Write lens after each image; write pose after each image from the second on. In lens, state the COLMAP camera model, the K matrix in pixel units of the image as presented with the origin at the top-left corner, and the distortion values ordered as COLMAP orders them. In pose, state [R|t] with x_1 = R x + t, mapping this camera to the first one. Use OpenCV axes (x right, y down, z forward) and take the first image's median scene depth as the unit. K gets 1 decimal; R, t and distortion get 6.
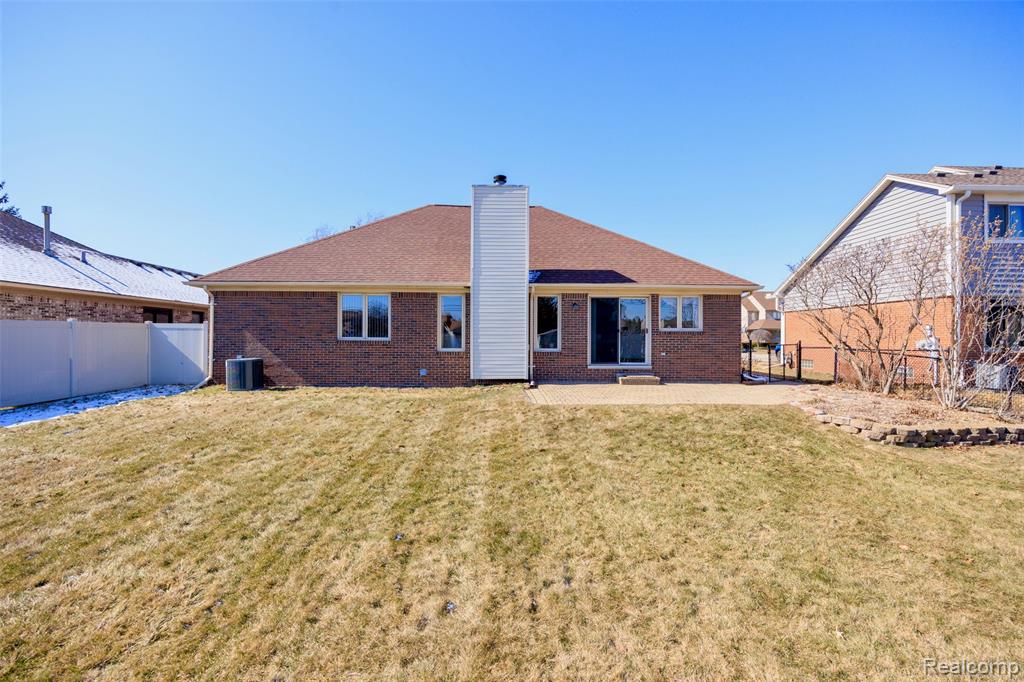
lens RADIAL K [[469.4, 0, 512.0], [0, 469.4, 341.0], [0, 0, 1]] dist [-0.014771, 0.000565]
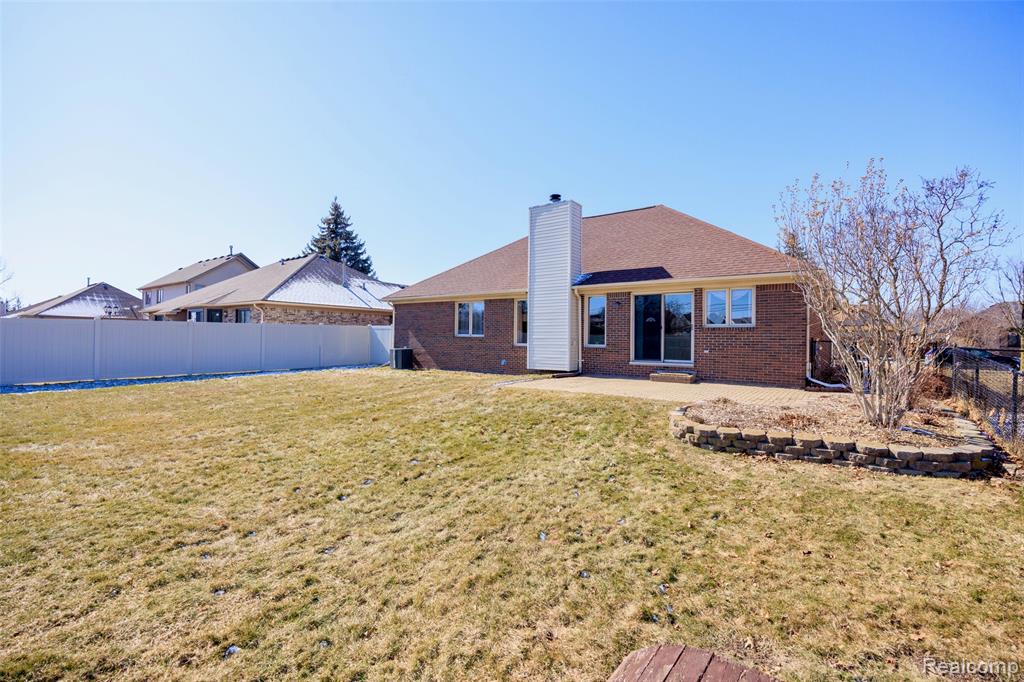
lens RADIAL K [[469.4, 0, 512.0], [0, 469.4, 341.0], [0, 0, 1]] dist [-0.014771, 0.000565]
pose [[0.790387, 0.006947, -0.612569, 0.596855], [-0.010378, 0.999944, -0.002051, 0.012427], [0.612520, 0.007978, 0.790415, 0.022638]]
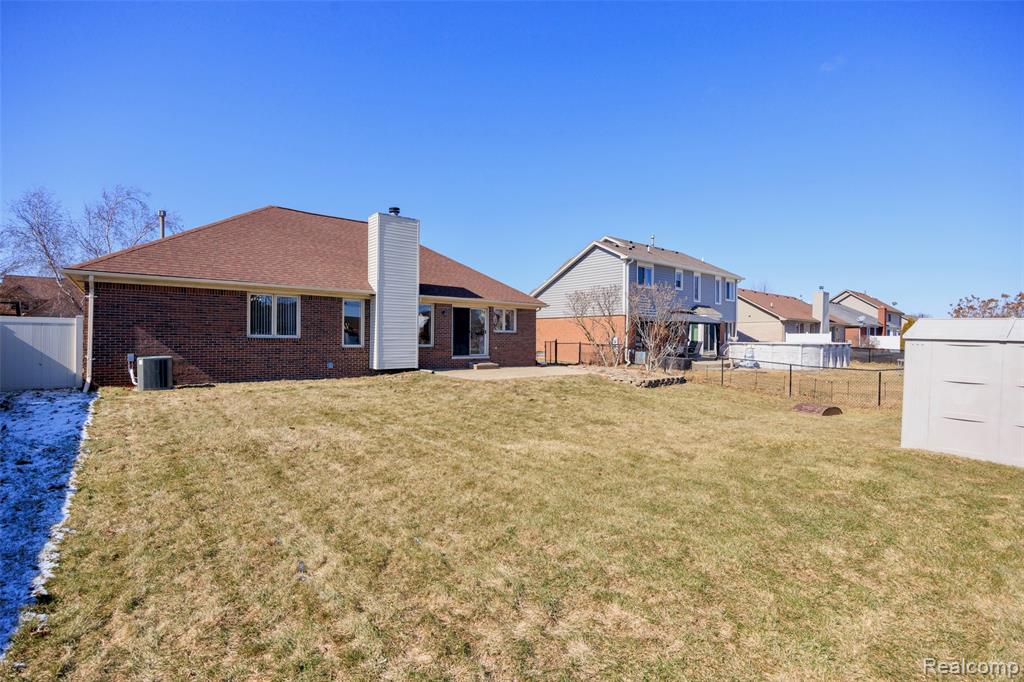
lens RADIAL K [[469.4, 0, 512.0], [0, 469.4, 341.0], [0, 0, 1]] dist [-0.014771, 0.000565]
pose [[0.786545, -0.000186, 0.617533, -0.550208], [-0.004222, 0.999975, 0.005680, -0.002439], [-0.617519, -0.007075, 0.786524, -0.185628]]
